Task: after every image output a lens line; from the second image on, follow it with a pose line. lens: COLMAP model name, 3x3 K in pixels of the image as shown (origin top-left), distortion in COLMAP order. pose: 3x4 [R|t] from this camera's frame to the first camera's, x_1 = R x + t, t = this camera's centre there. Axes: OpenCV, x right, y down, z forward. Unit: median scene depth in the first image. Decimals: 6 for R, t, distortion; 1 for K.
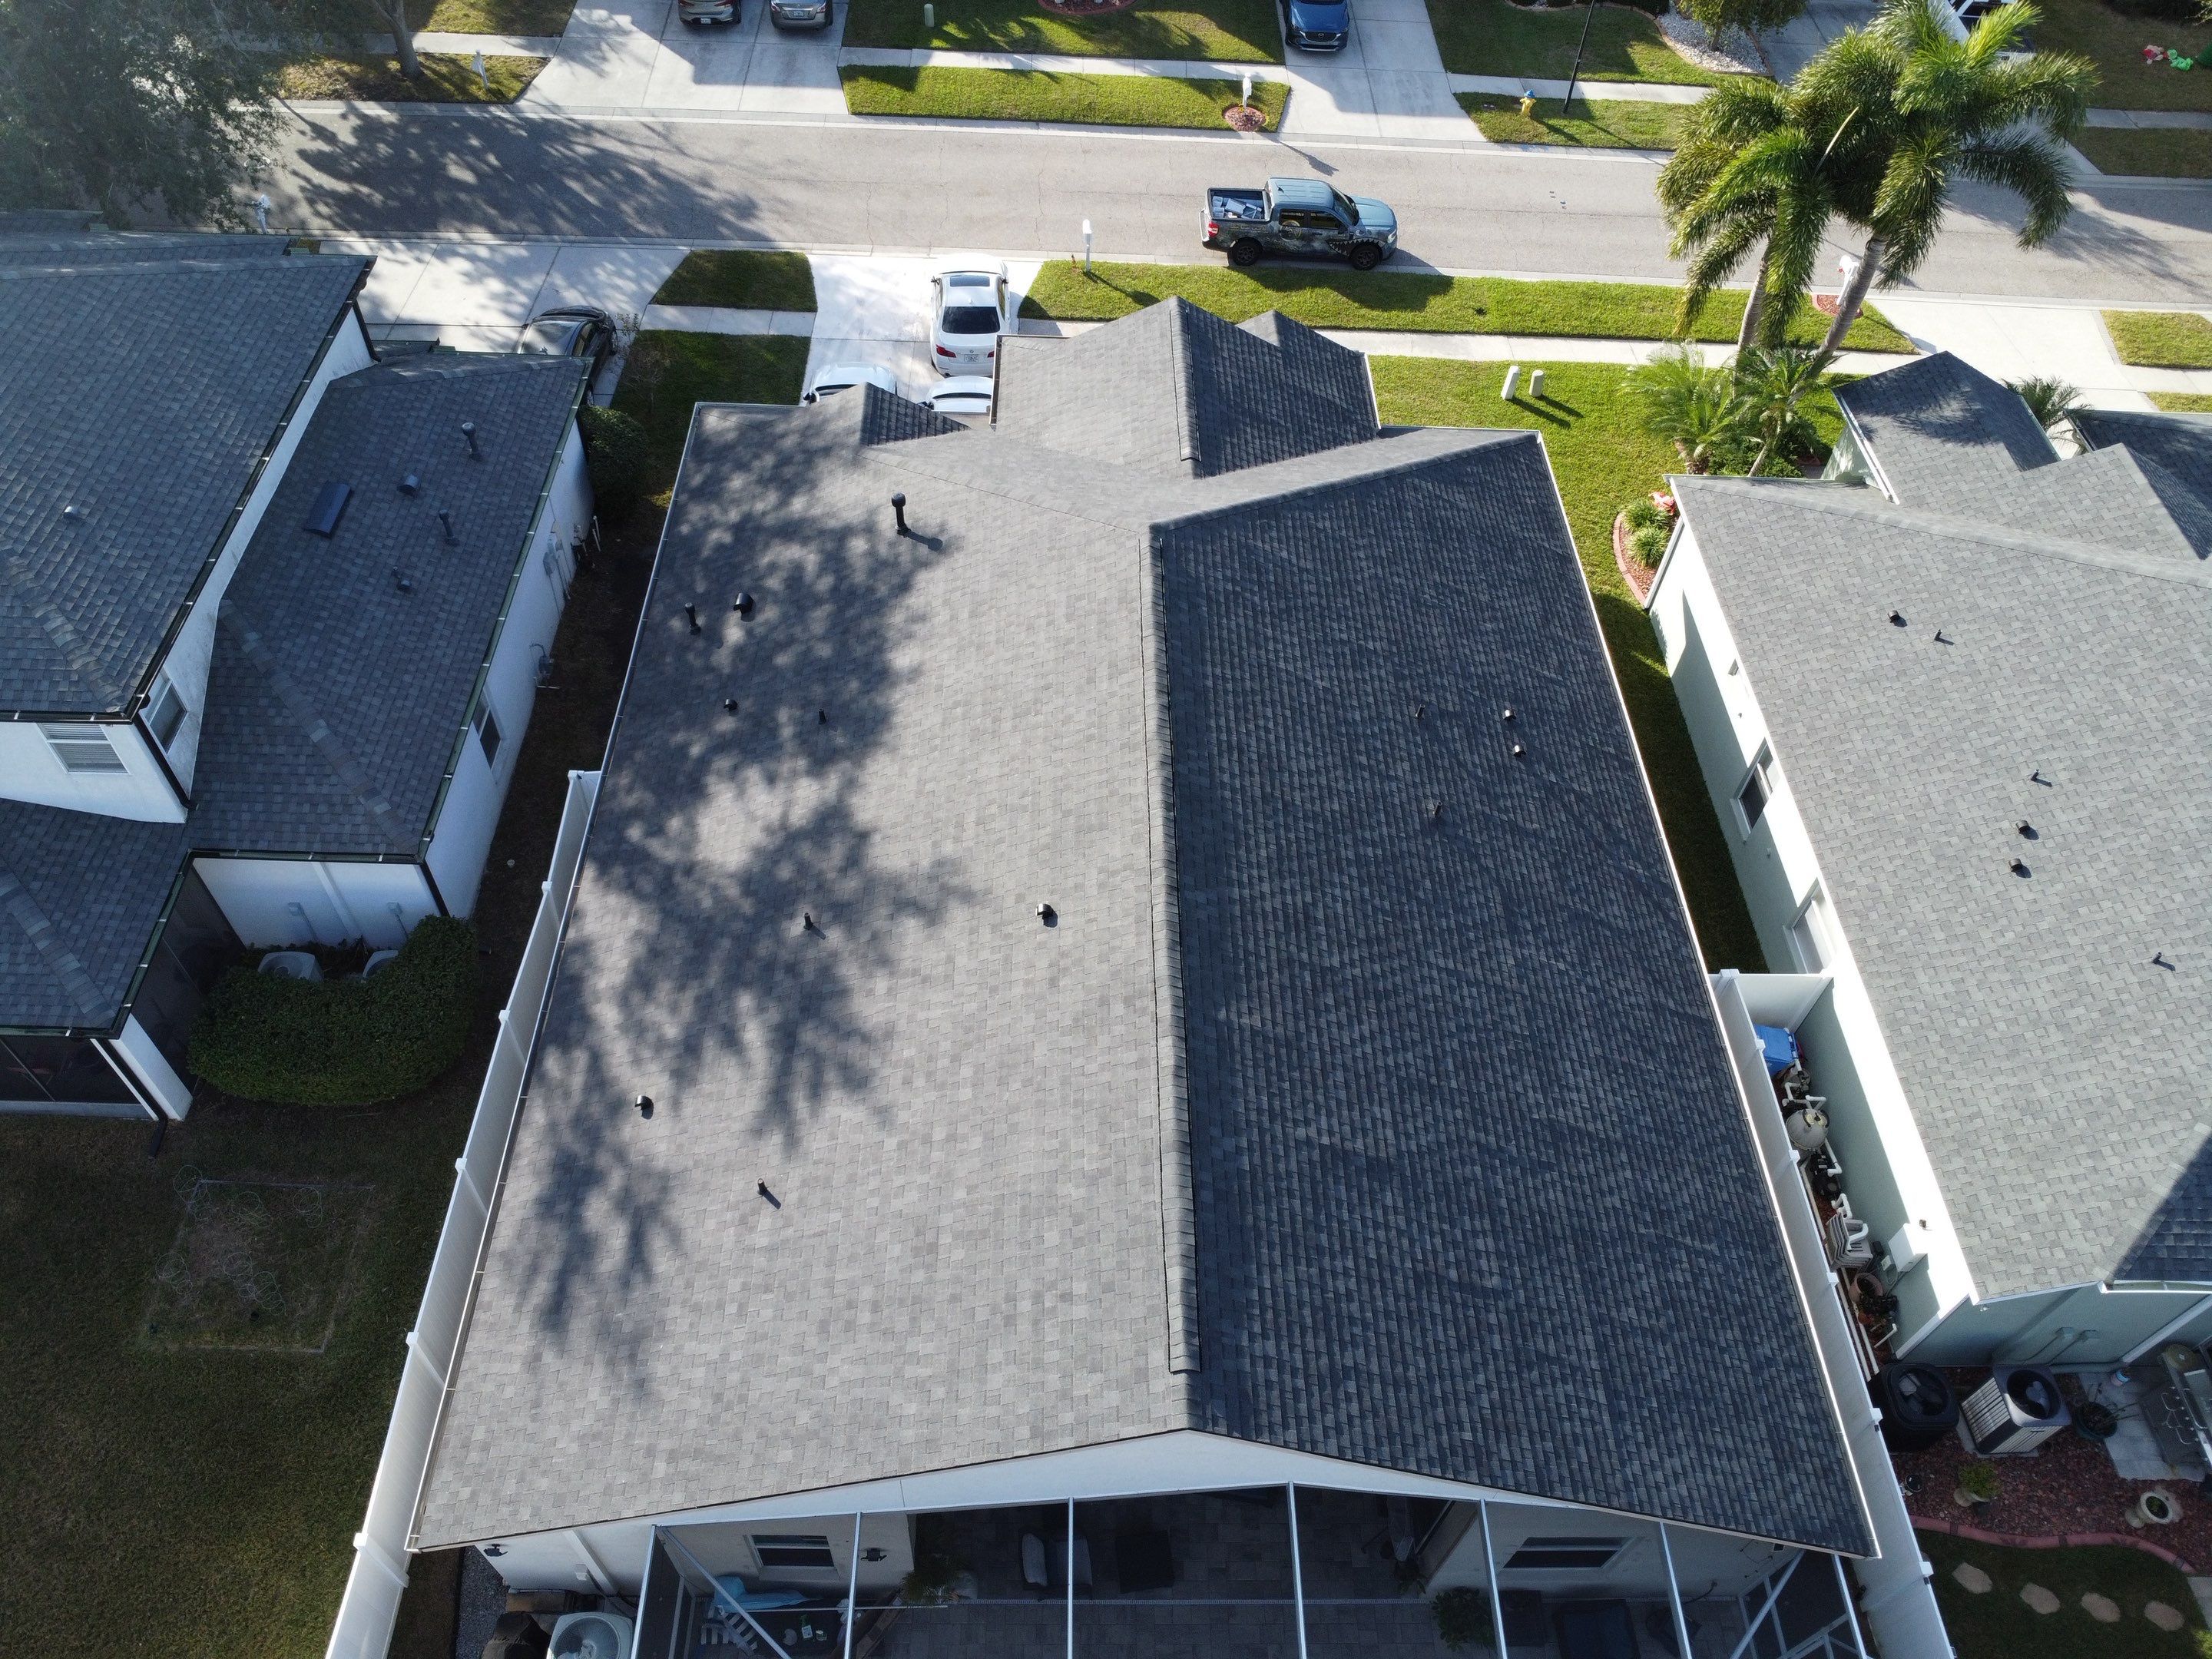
lens RADIAL K [[1600.3, 0, 1093.6], [0, 1600.3, 828.6], [0, 0, 1]] dist [-0.028779, -0.007221]
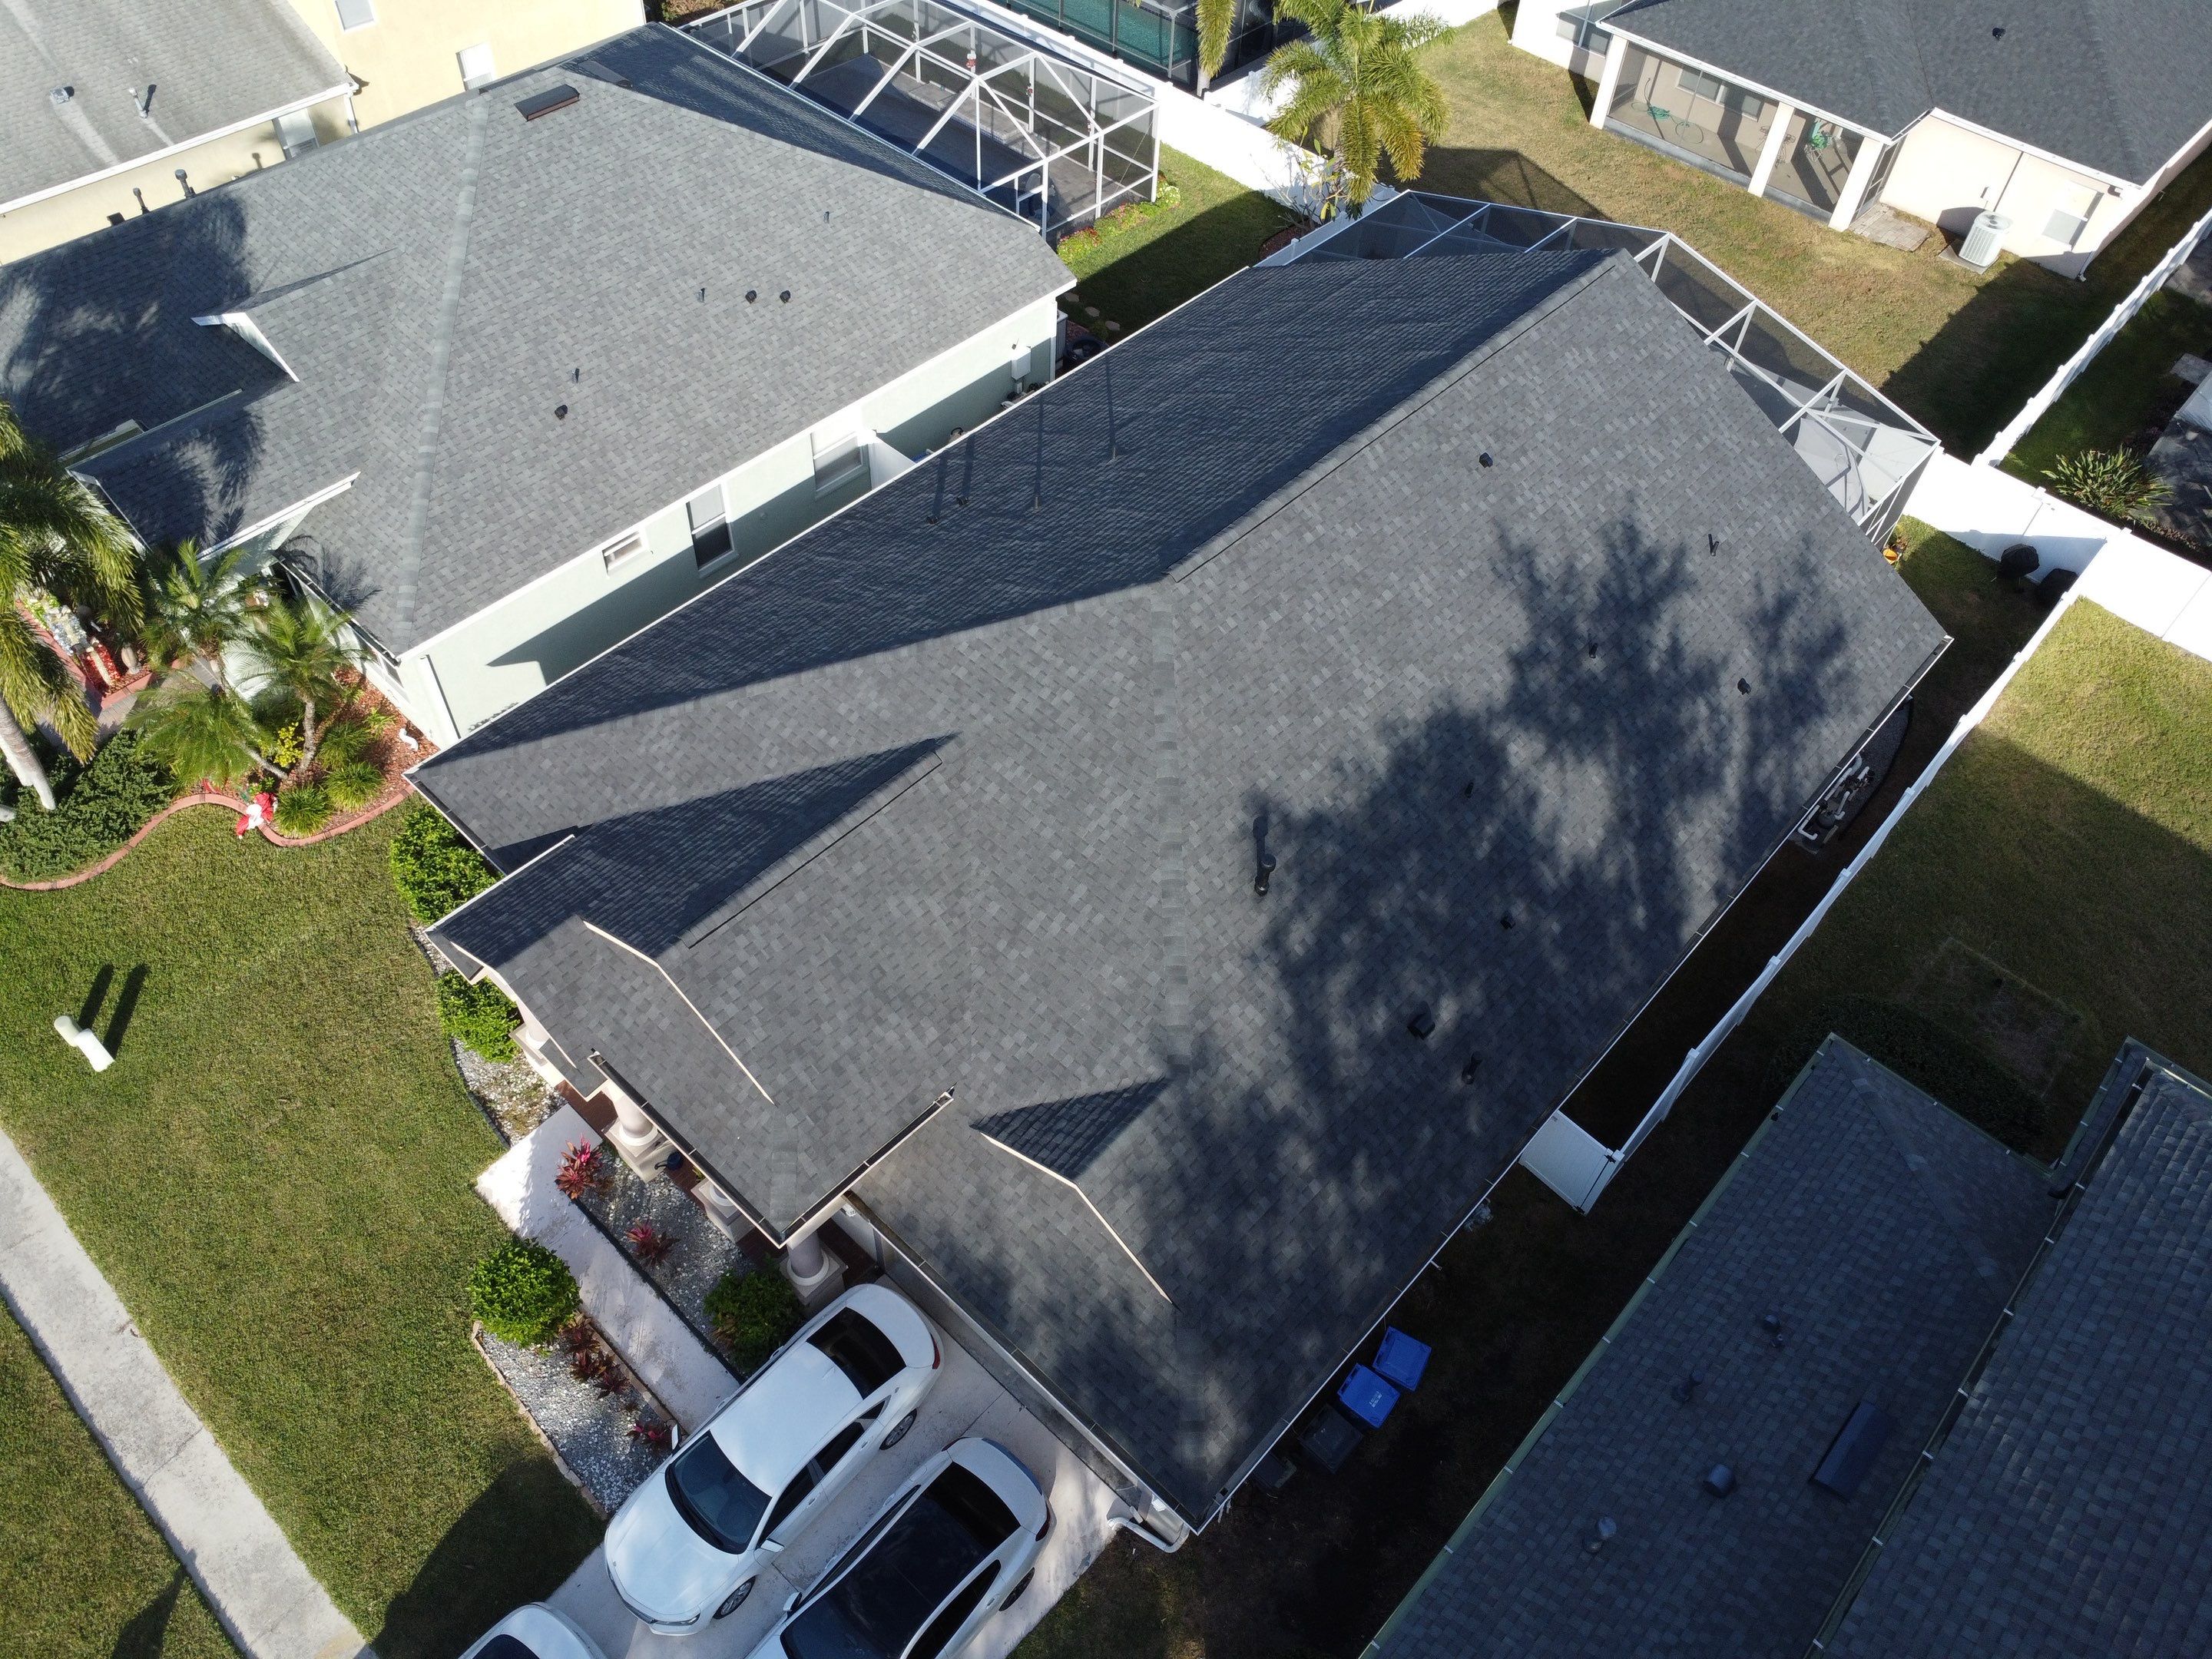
lens RADIAL K [[1600.3, 0, 1097.7], [0, 1600.3, 817.7], [0, 0, 1]] dist [-0.028779, -0.007221]
pose [[-0.726292, -0.573951, 0.378258, -0.374726], [0.477087, -0.024744, 0.878507, -1.023368], [-0.494861, 0.818515, 0.291797, 0.800253]]
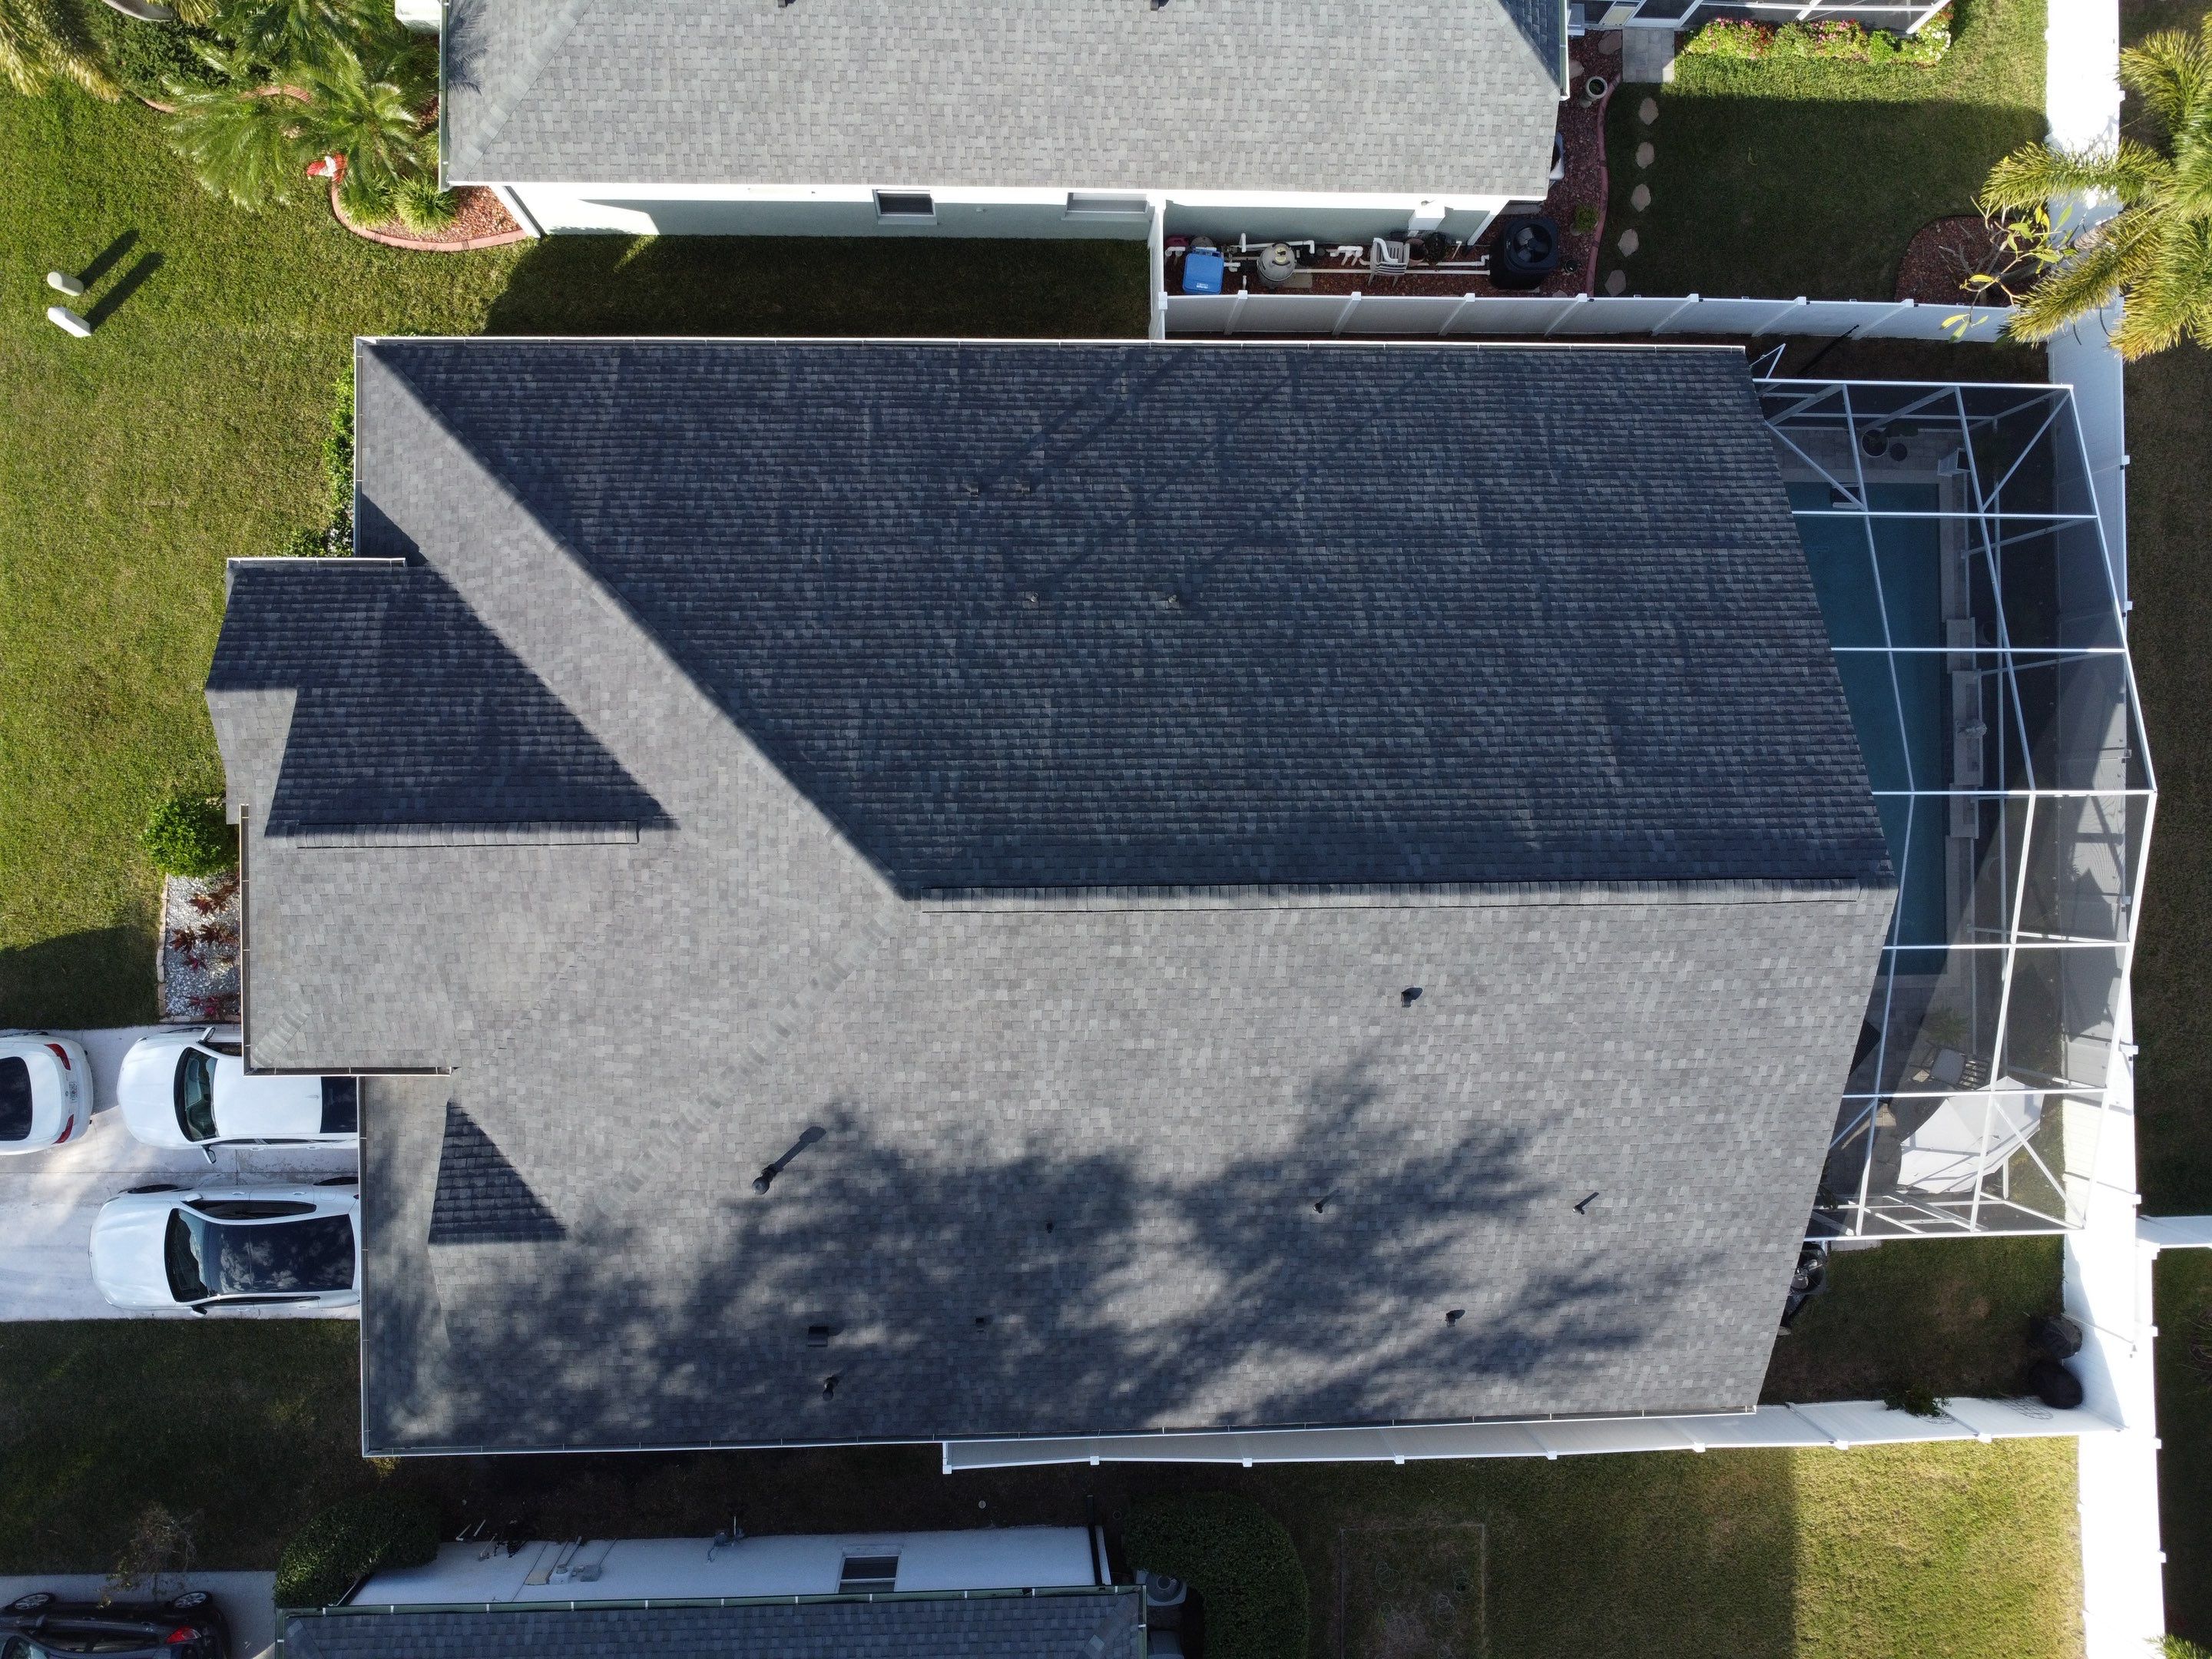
lens RADIAL K [[1600.3, 0, 1097.5], [0, 1600.3, 817.3], [0, 0, 1]] dist [-0.028779, -0.007221]
pose [[-0.000715, -0.999463, -0.032751, 0.102380], [0.727378, -0.022995, 0.685852, -0.668221], [-0.686237, -0.023332, 0.727004, 0.279477]]
